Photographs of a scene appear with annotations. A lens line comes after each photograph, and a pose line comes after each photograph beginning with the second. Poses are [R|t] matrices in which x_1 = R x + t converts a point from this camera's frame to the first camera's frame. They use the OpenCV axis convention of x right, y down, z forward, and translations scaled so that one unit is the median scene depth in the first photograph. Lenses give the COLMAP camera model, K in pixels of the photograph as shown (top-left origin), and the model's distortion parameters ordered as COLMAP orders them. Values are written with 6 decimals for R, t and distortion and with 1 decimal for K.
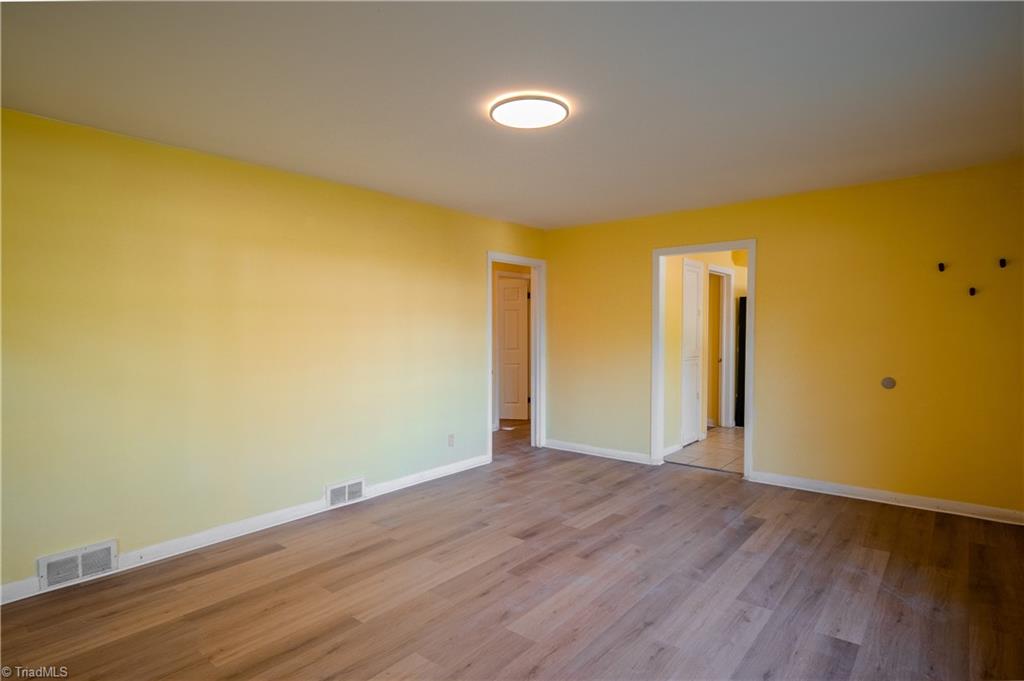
lens RADIAL K [[546.4, 0, 512.1], [0, 546.4, 347.4], [0, 0, 1]] dist [-0.000061, -0.000383]
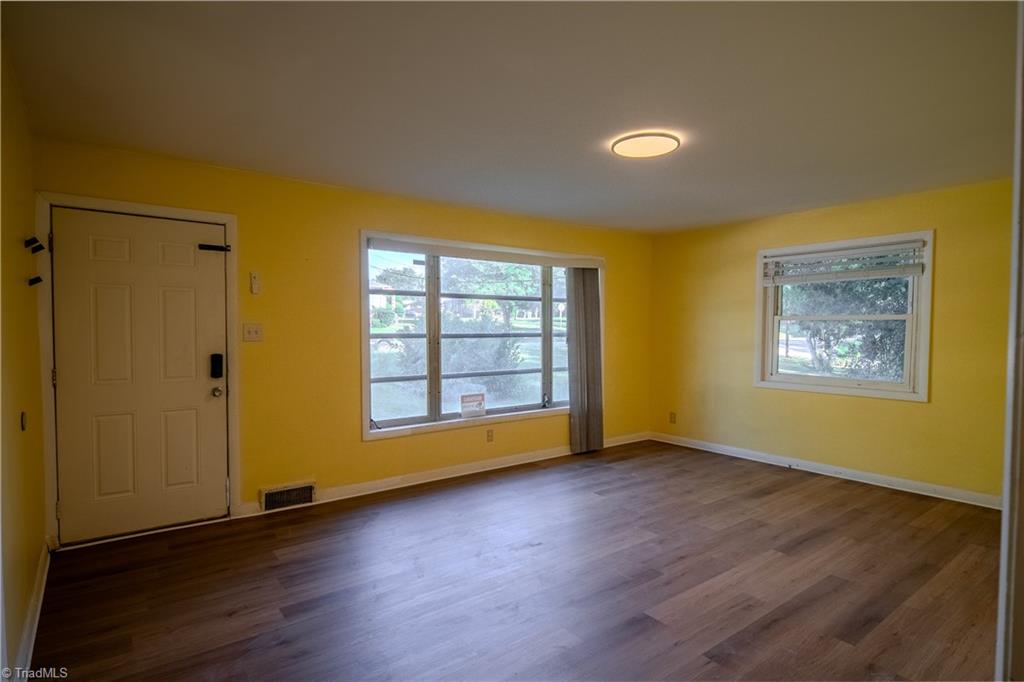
lens RADIAL K [[546.4, 0, 512.1], [0, 546.4, 347.9], [0, 0, 1]] dist [-0.000061, -0.000383]
pose [[-0.973504, -0.005281, 0.228609, 0.033734], [0.010613, 0.997612, 0.068241, -0.069588], [-0.228423, 0.068859, -0.971124, 2.007241]]
